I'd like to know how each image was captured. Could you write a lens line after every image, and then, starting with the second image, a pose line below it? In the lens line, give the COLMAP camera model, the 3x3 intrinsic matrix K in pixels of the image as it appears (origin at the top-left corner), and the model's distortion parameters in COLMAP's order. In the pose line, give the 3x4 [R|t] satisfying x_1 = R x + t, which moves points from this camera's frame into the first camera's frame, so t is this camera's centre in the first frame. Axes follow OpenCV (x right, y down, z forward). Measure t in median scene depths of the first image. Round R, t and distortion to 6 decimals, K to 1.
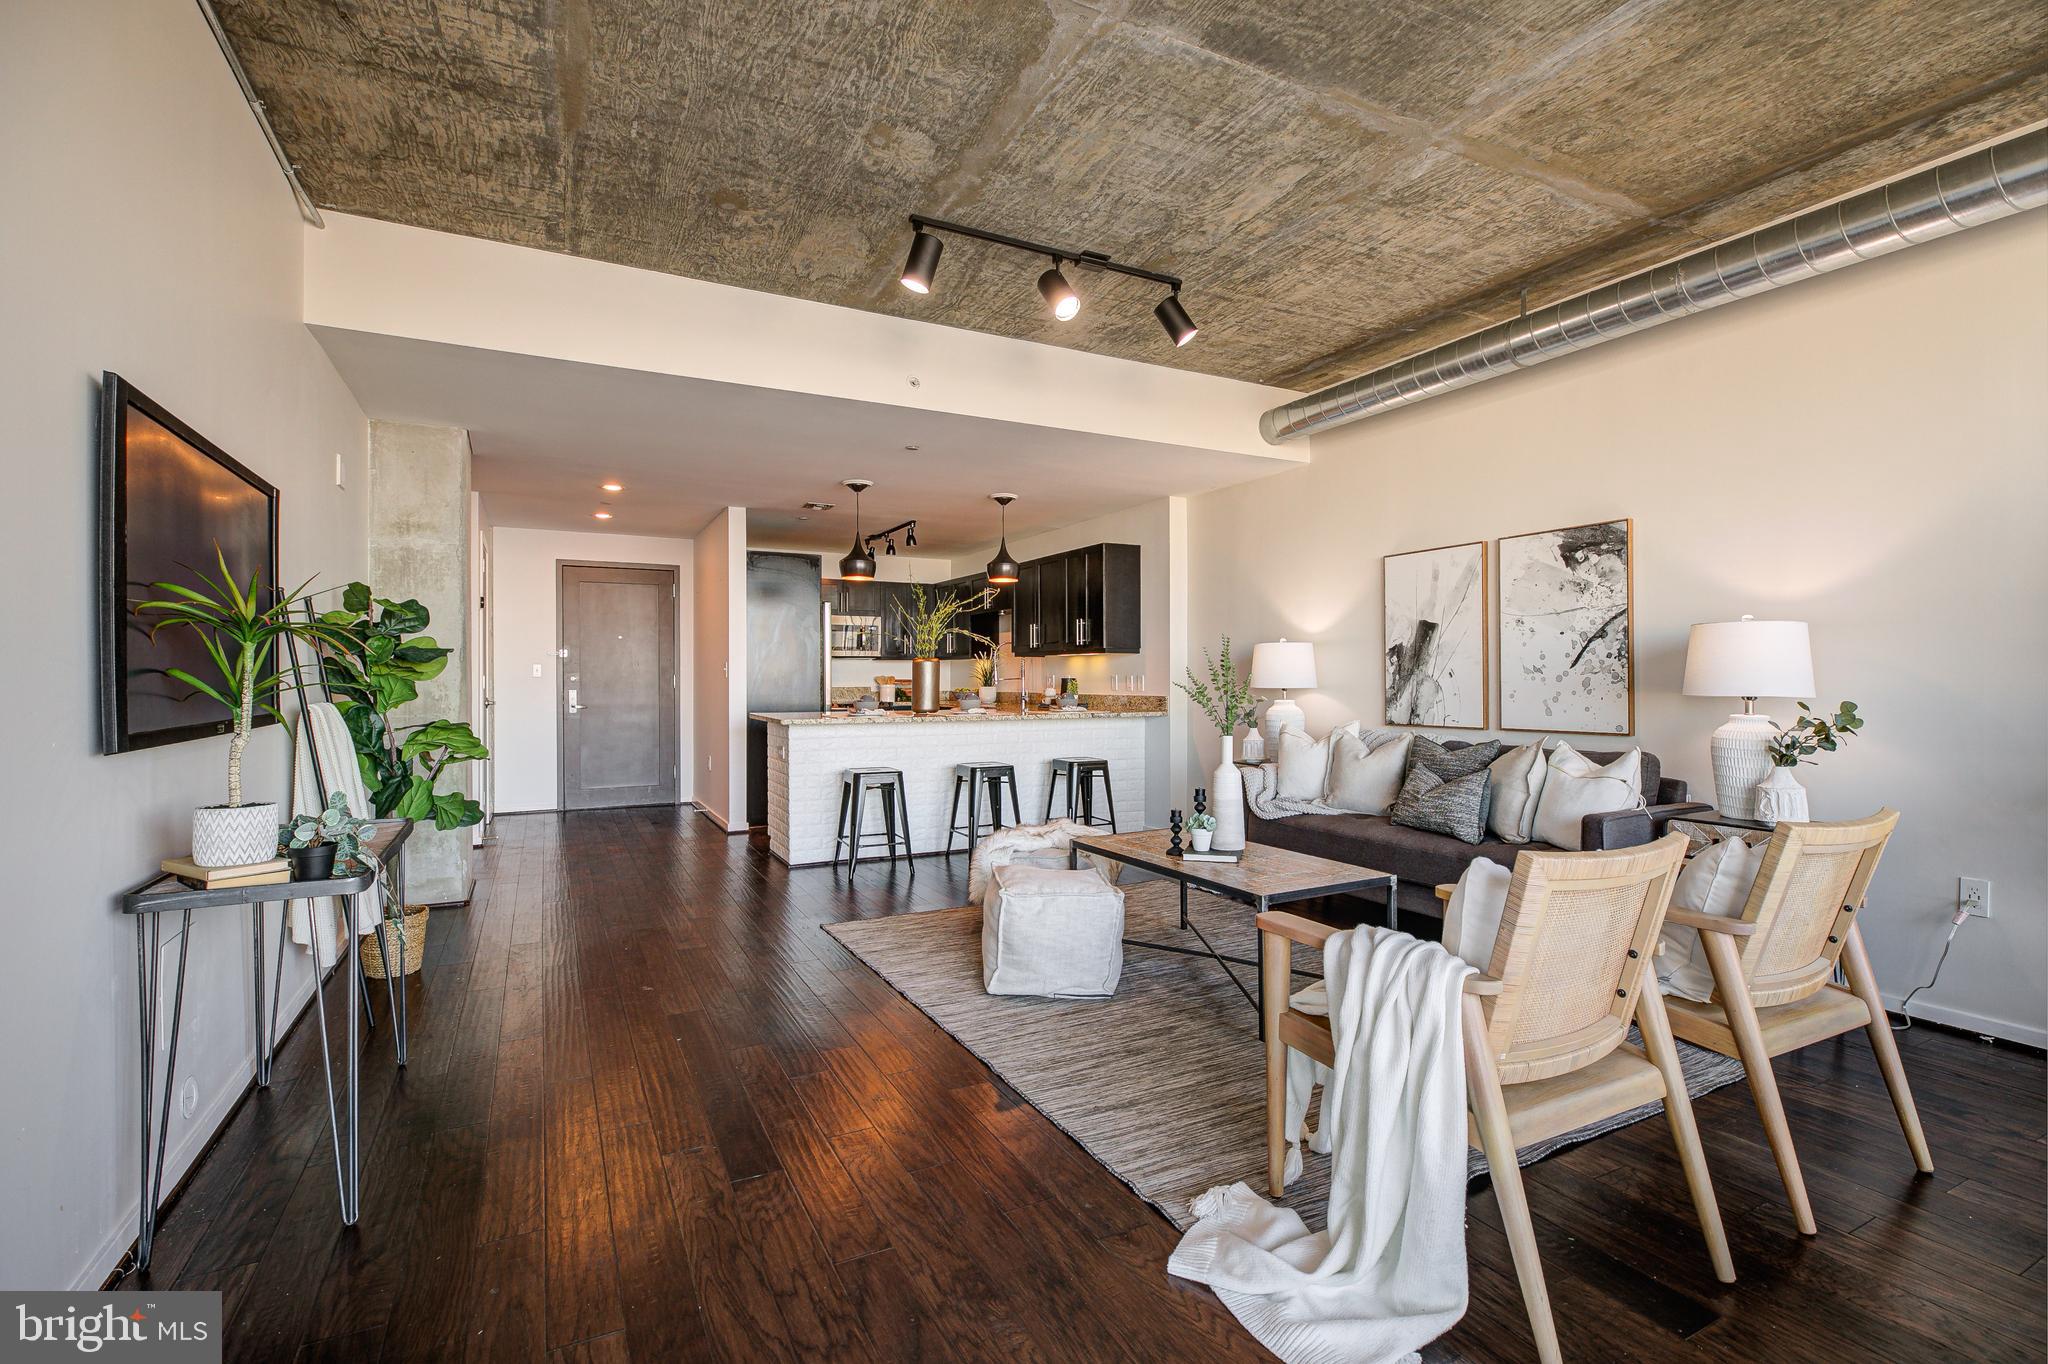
lens RADIAL K [[934.8, 0, 1031.4], [0, 934.8, 685.8], [0, 0, 1]] dist [-0.007101, 0.000753]
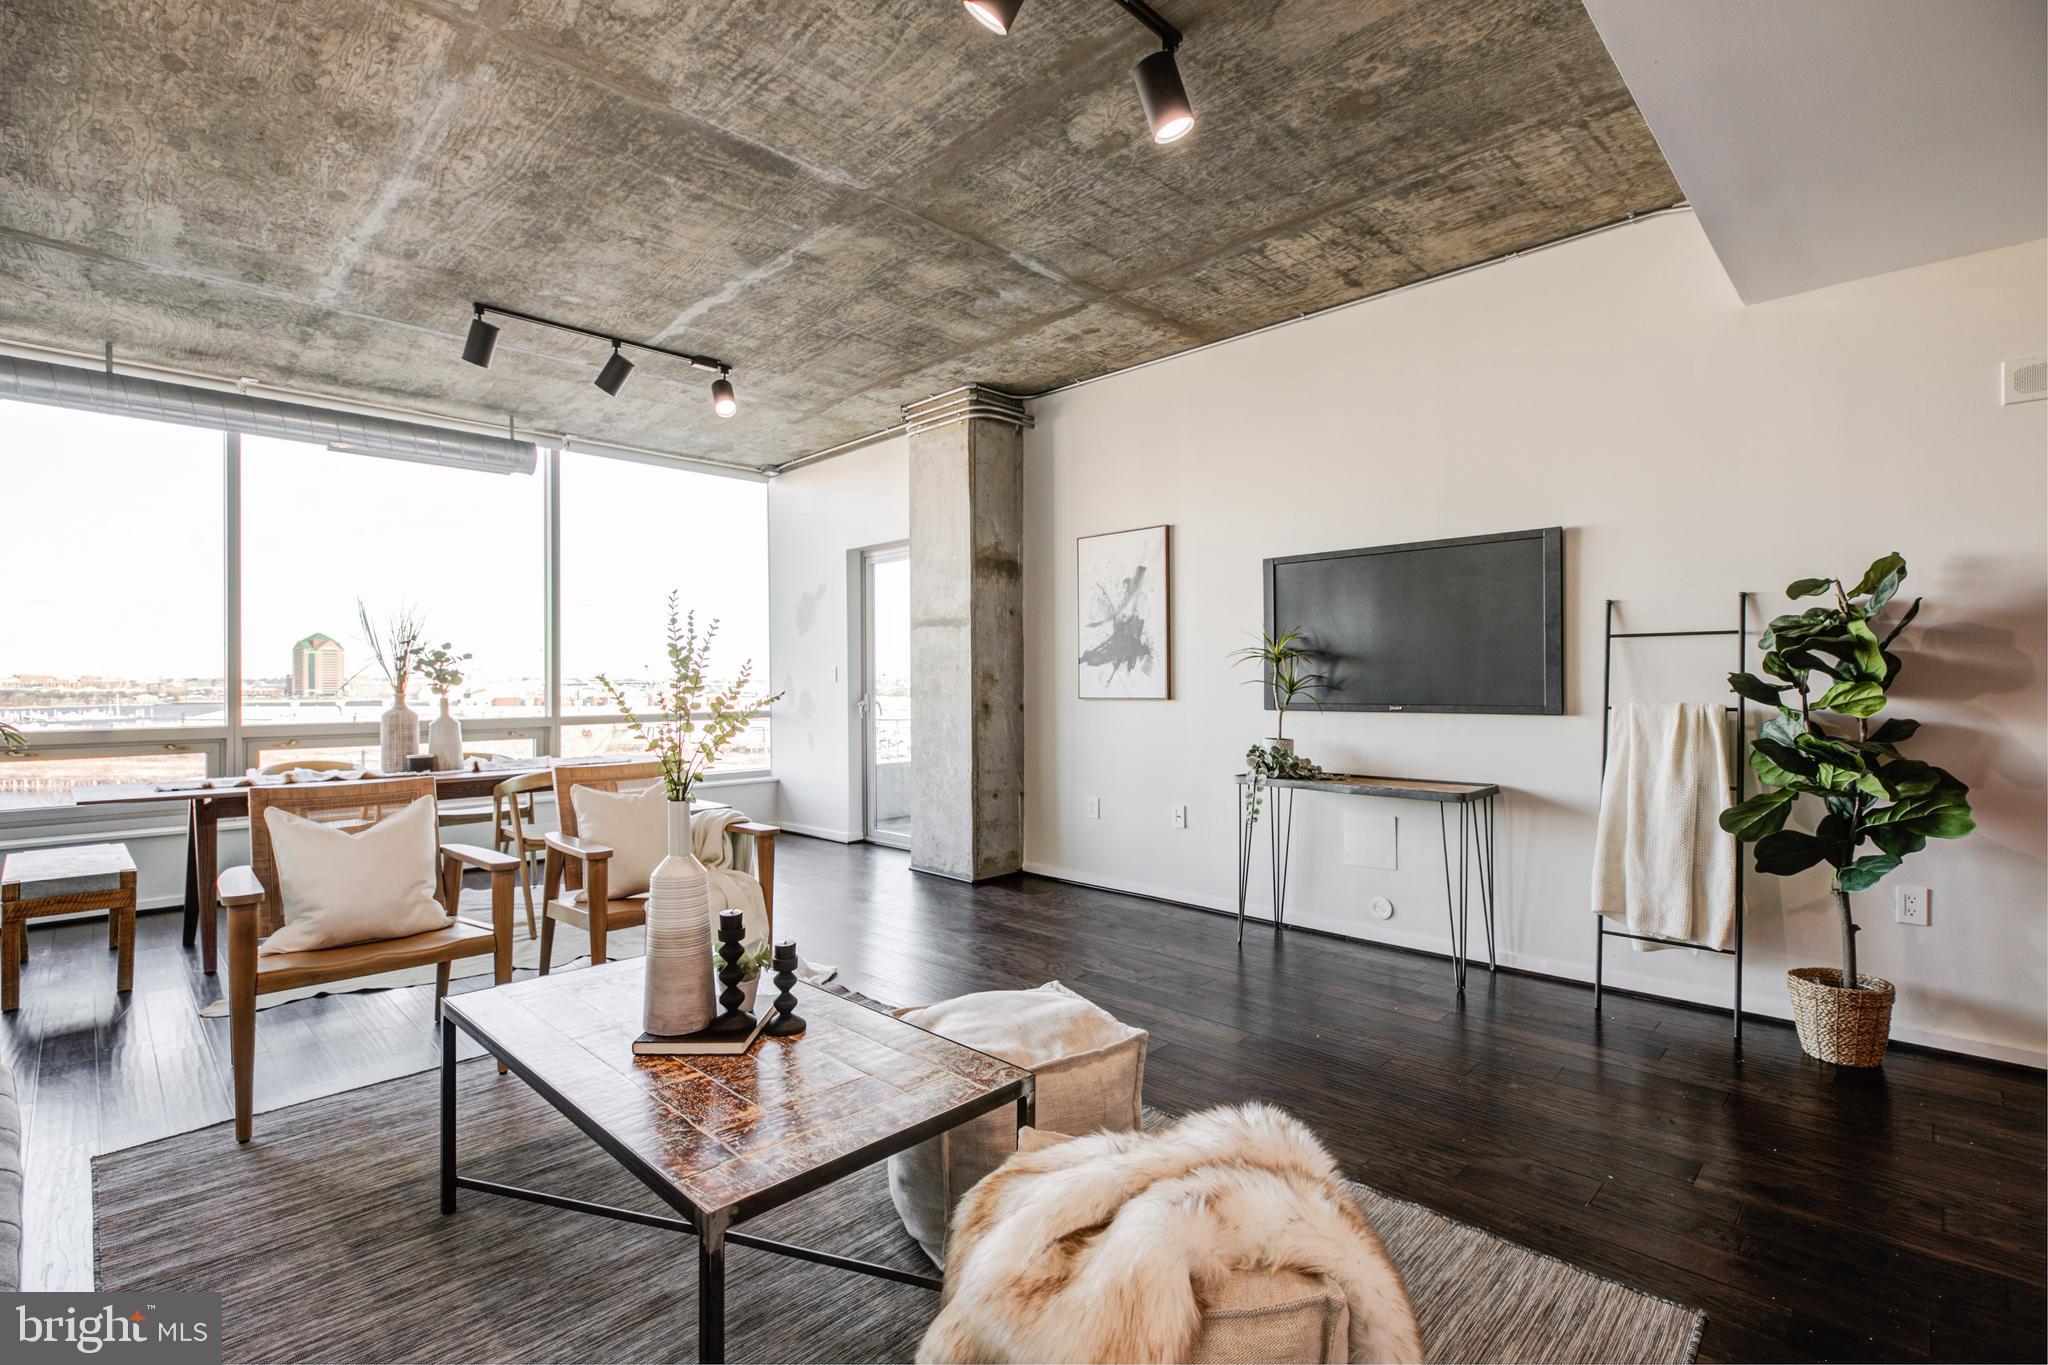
lens RADIAL K [[934.8, 0, 1032.6], [0, 934.8, 676.2], [0, 0, 1]] dist [-0.007101, 0.000753]
pose [[-0.949651, 0.001573, -0.313306, 0.142313], [0.000832, 0.999997, 0.002499, -0.011999], [0.313308, 0.002113, -0.949649, 1.174982]]
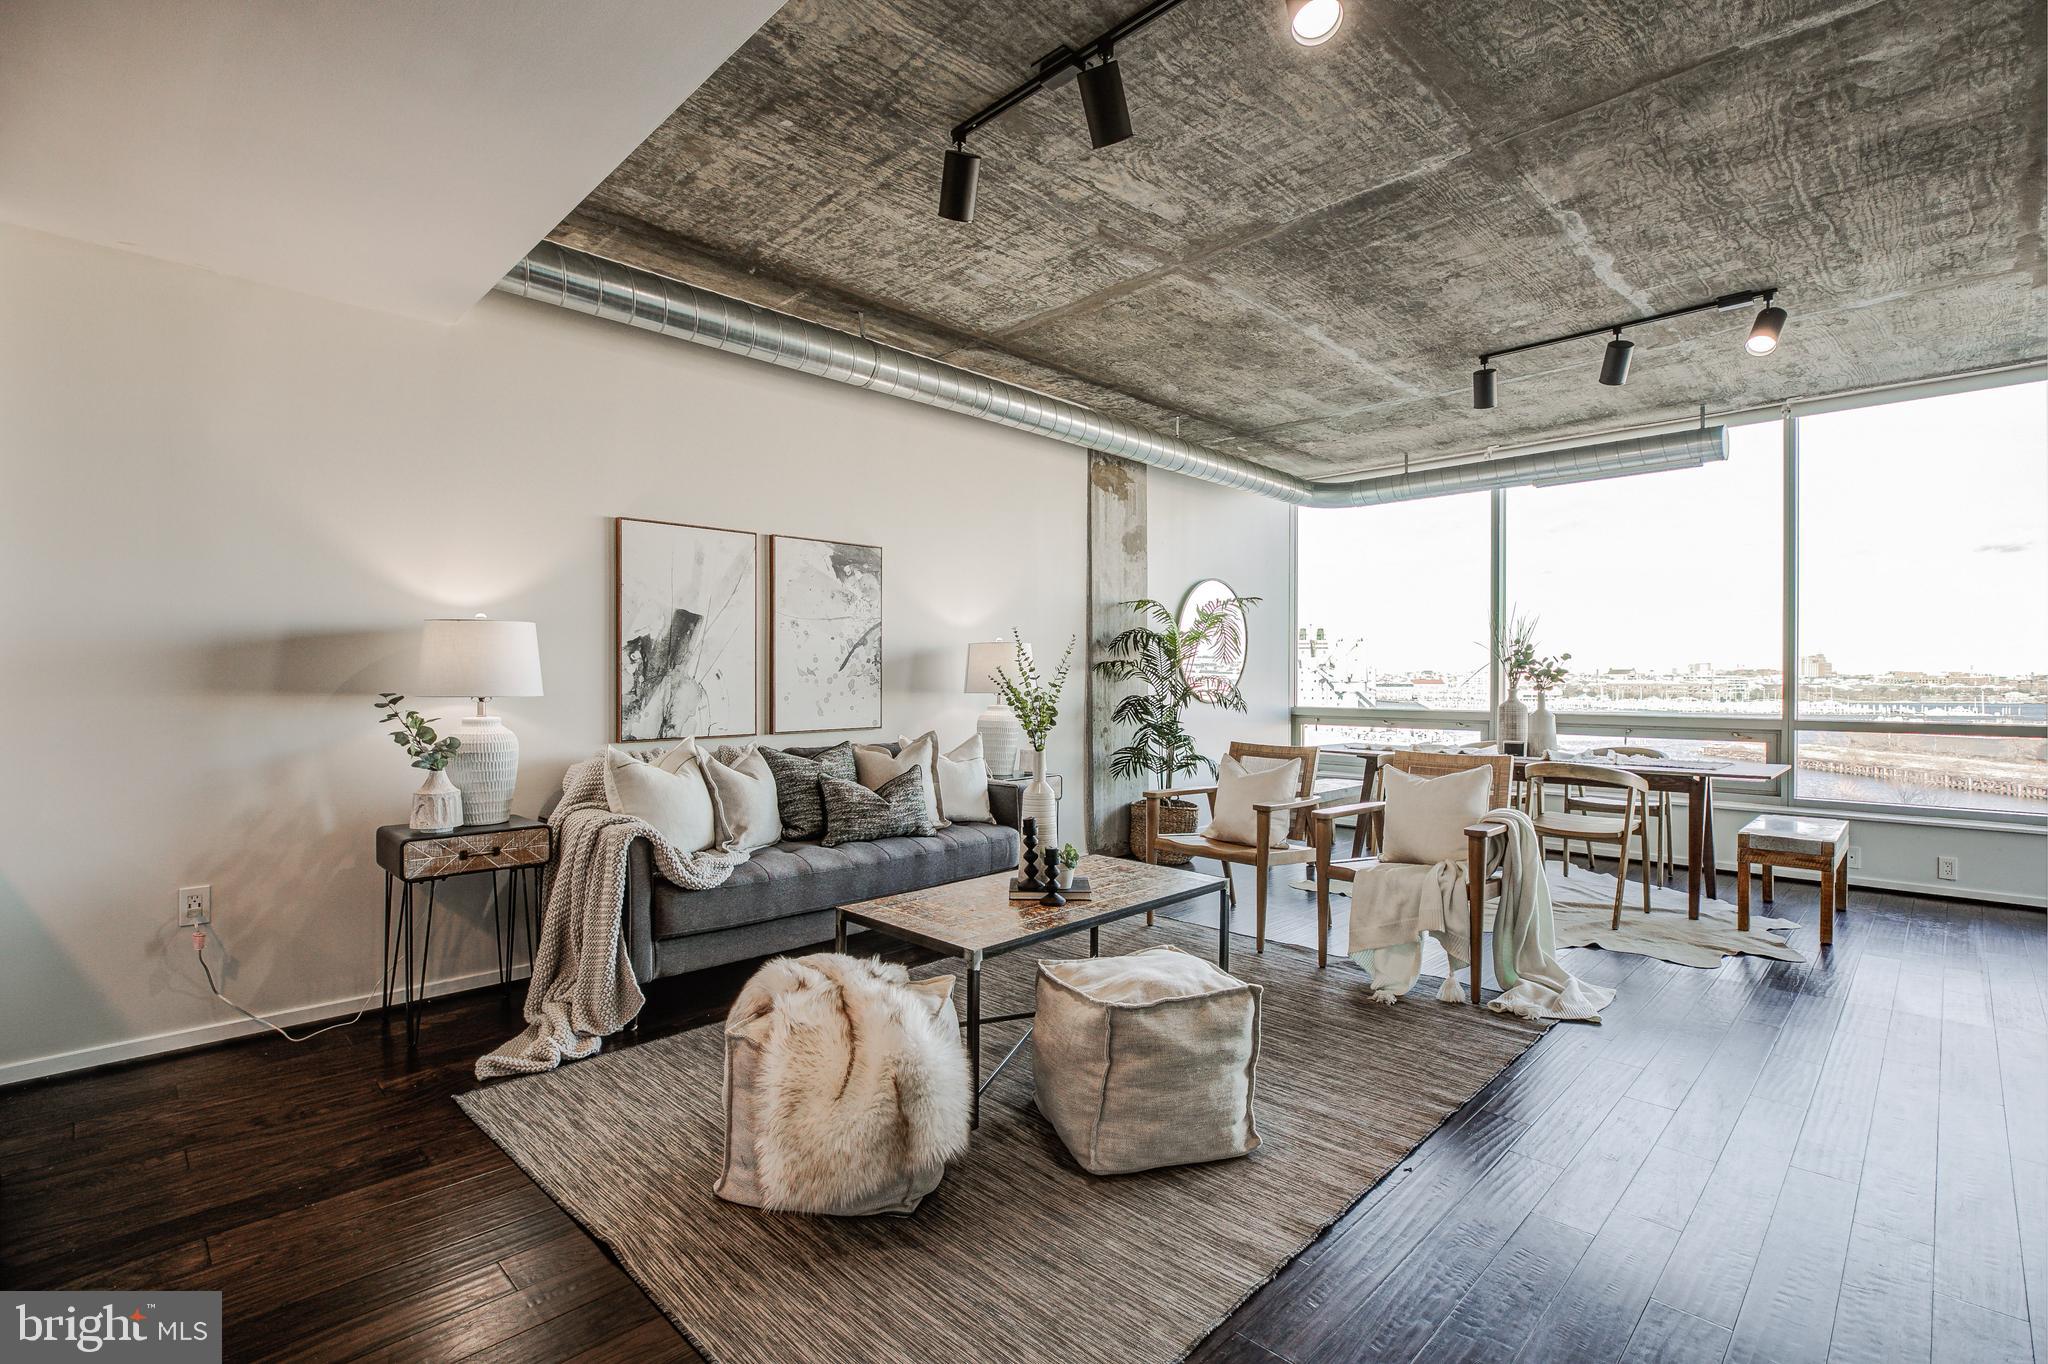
lens RADIAL K [[934.8, 0, 1031.1], [0, 934.8, 678.9], [0, 0, 1]] dist [-0.007101, 0.000753]
pose [[-0.306371, -0.001602, 0.951911, -0.454391], [0.004961, 0.999982, 0.003280, -0.011008], [-0.951899, 0.005727, -0.306358, 0.971475]]
